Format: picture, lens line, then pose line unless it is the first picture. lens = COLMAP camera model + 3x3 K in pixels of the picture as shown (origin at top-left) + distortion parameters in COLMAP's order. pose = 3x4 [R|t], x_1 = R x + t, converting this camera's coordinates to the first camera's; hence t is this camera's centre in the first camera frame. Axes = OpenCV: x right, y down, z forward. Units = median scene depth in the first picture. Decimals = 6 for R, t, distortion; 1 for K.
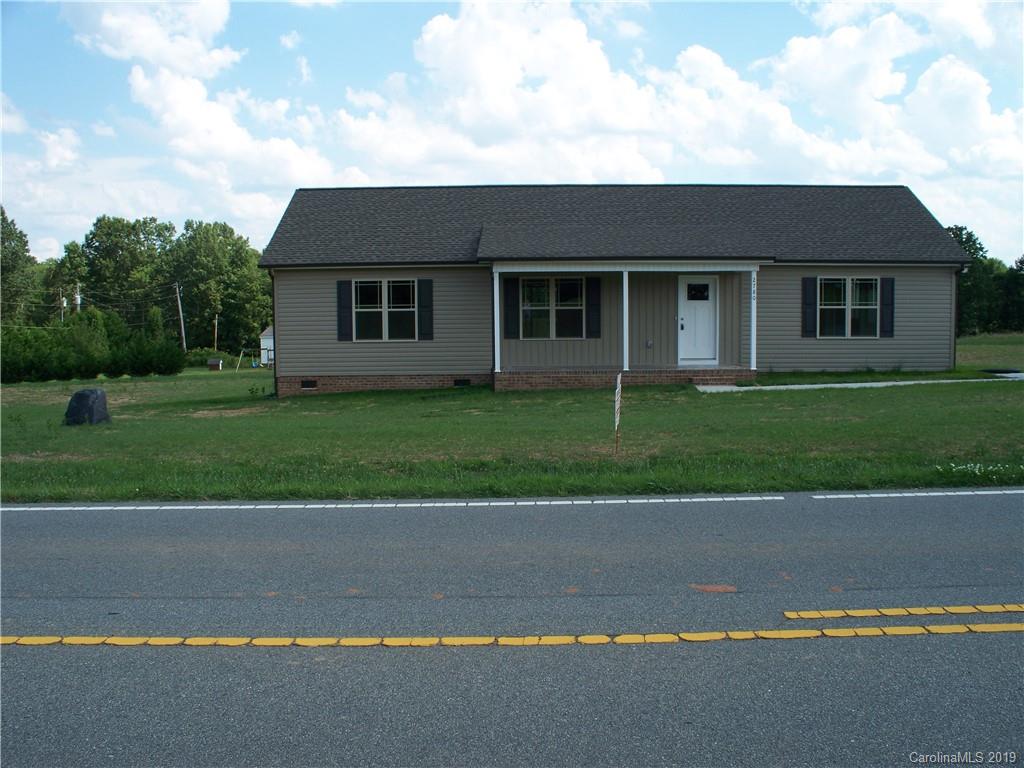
lens RADIAL K [[1079.7, 0, 511.2], [0, 1079.7, 397.9], [0, 0, 1]] dist [-0.255357, 0.257093]
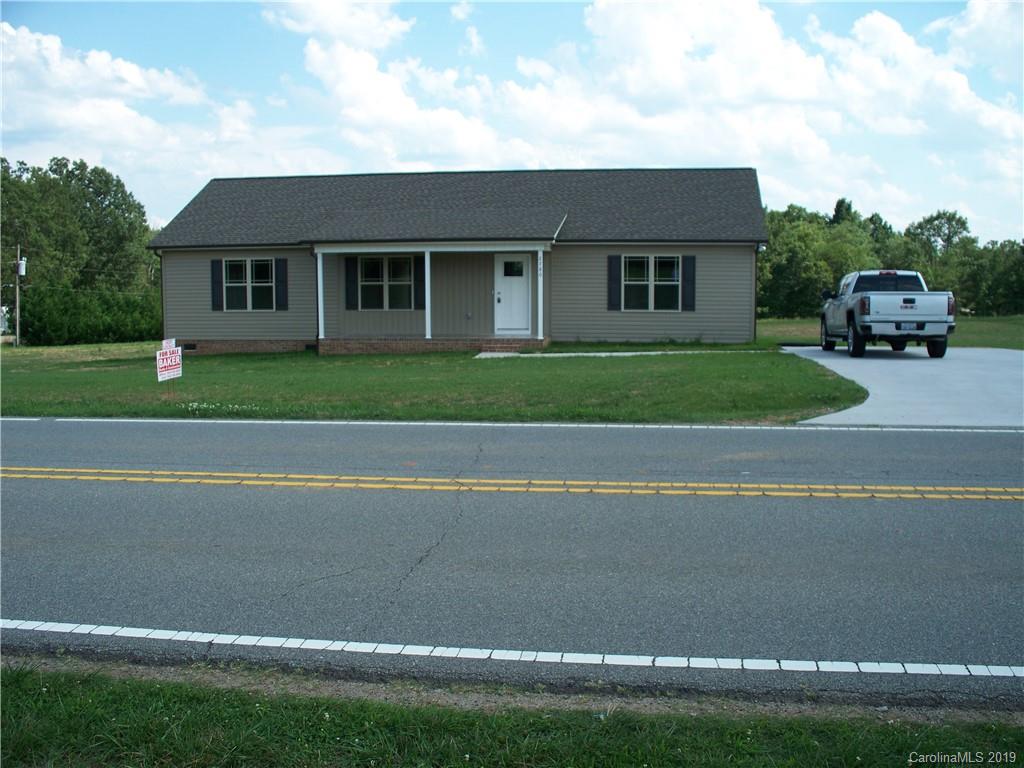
lens RADIAL K [[1066.5, 0, 510.1], [0, 1066.5, 390.7], [0, 0, 1]] dist [-0.209103, 0.250638]
pose [[0.990118, 0.021814, -0.138527, 0.329421], [-0.018699, 0.999543, 0.023750, 0.001556], [0.138982, -0.020925, 0.990074, -0.104908]]
